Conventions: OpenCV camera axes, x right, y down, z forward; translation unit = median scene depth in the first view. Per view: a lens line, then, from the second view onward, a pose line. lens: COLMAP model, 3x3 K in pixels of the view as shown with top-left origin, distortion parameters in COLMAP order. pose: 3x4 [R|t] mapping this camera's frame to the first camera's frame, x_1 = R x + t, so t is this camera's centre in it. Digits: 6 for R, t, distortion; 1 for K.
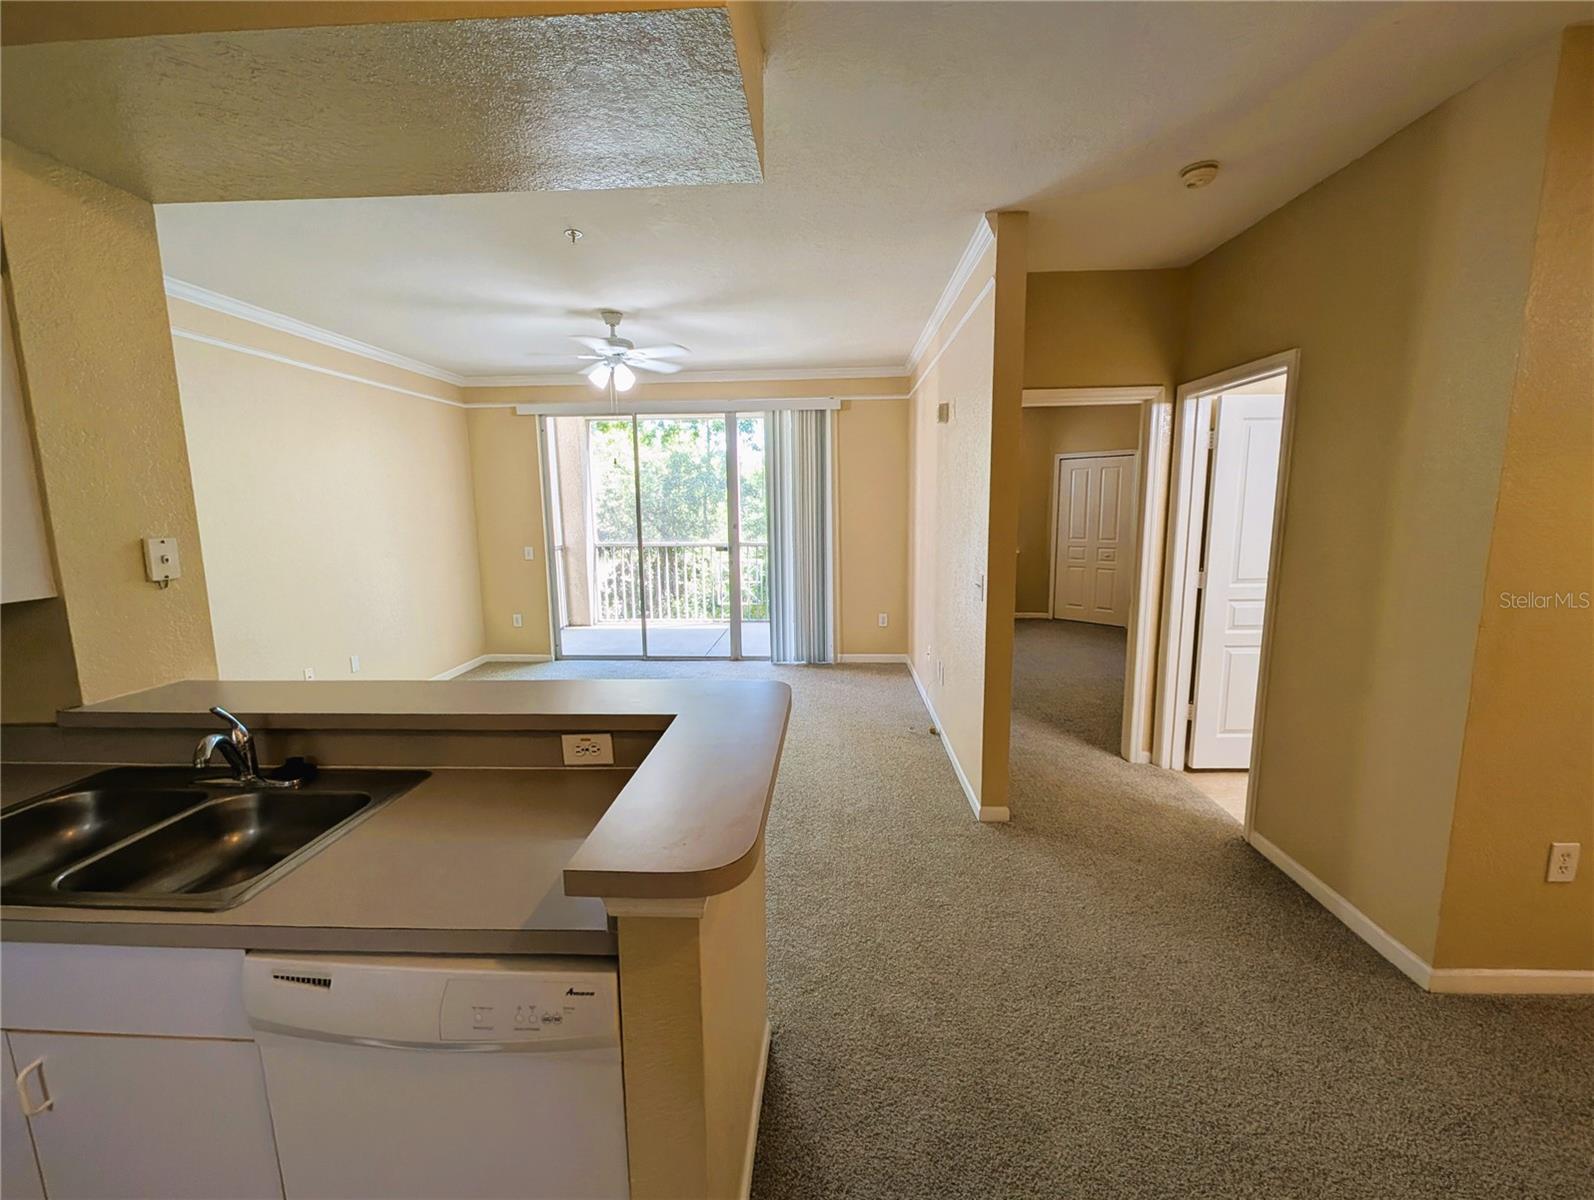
lens RADIAL K [[658.6, 0, 798.7], [0, 658.6, 599.4], [0, 0, 1]] dist [0.002324, -0.000634]
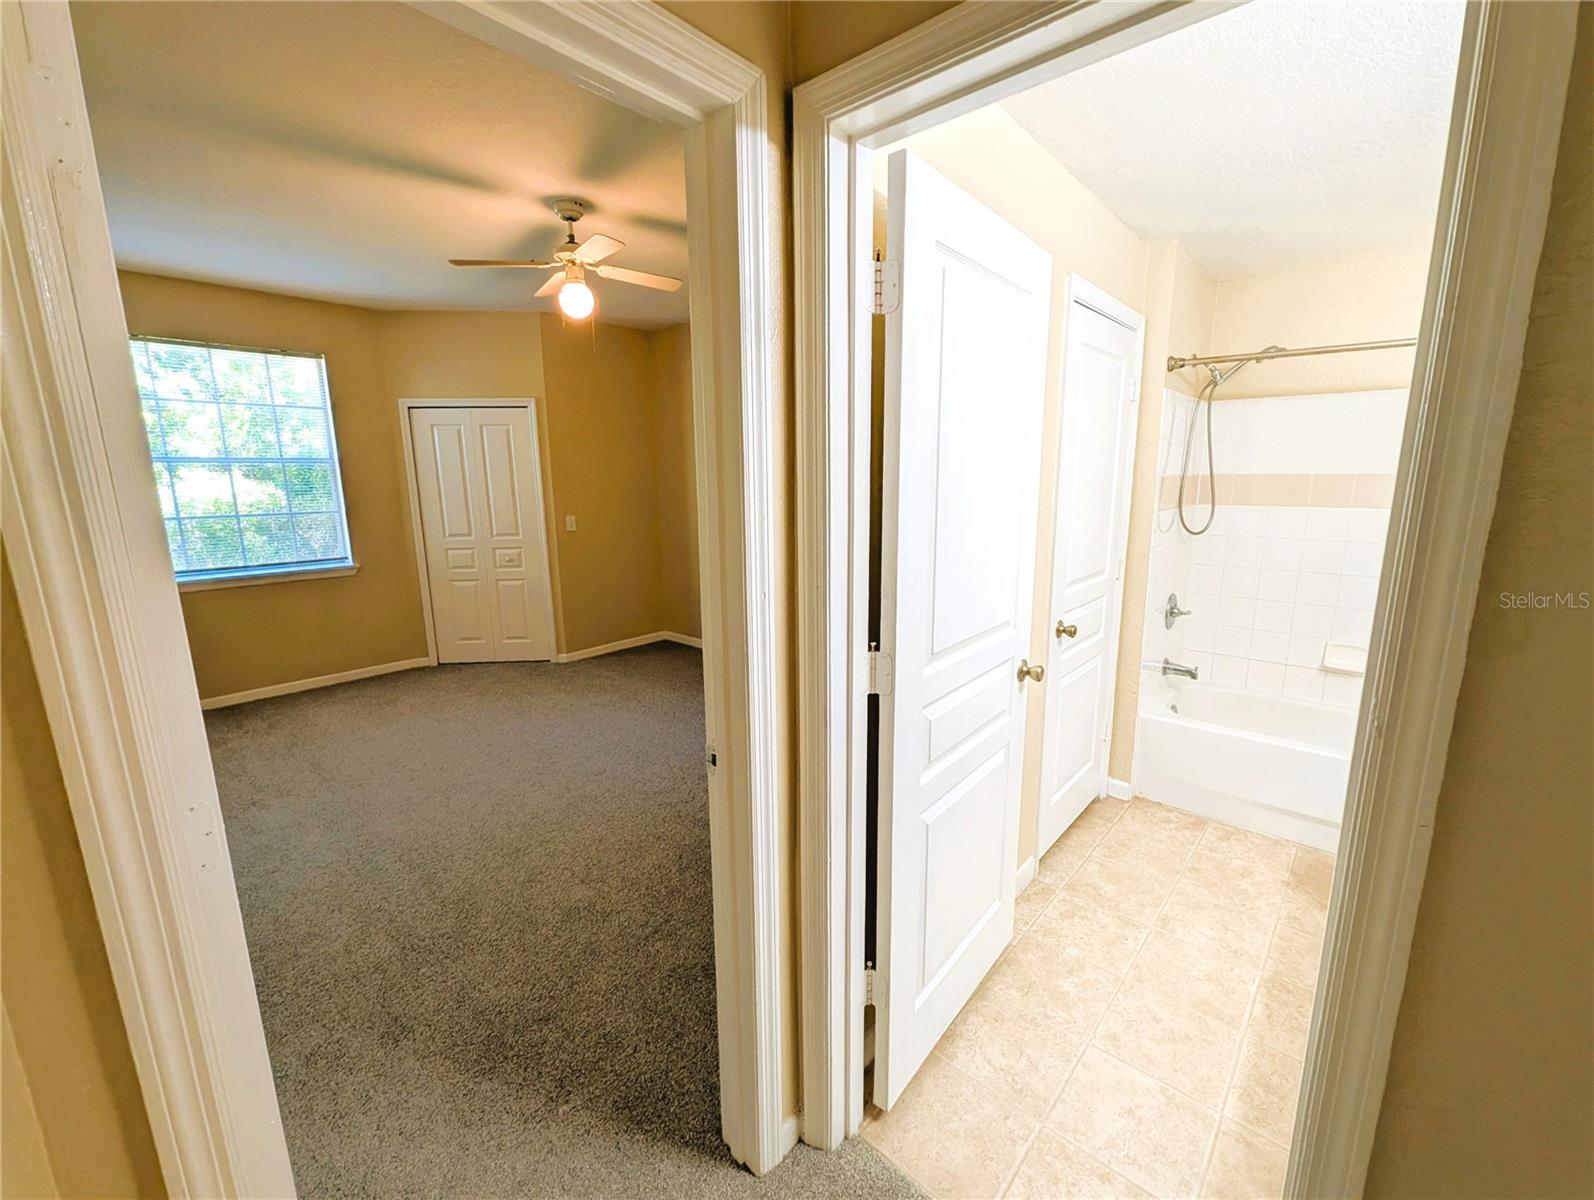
lens RADIAL K [[658.6, 0, 799.1], [0, 658.6, 597.7], [0, 0, 1]] dist [0.002324, -0.000634]
pose [[0.622180, -0.138524, 0.770521, 0.306241], [0.118059, 0.989567, 0.082574, -0.111780], [-0.773921, 0.039591, 0.632043, 0.818806]]
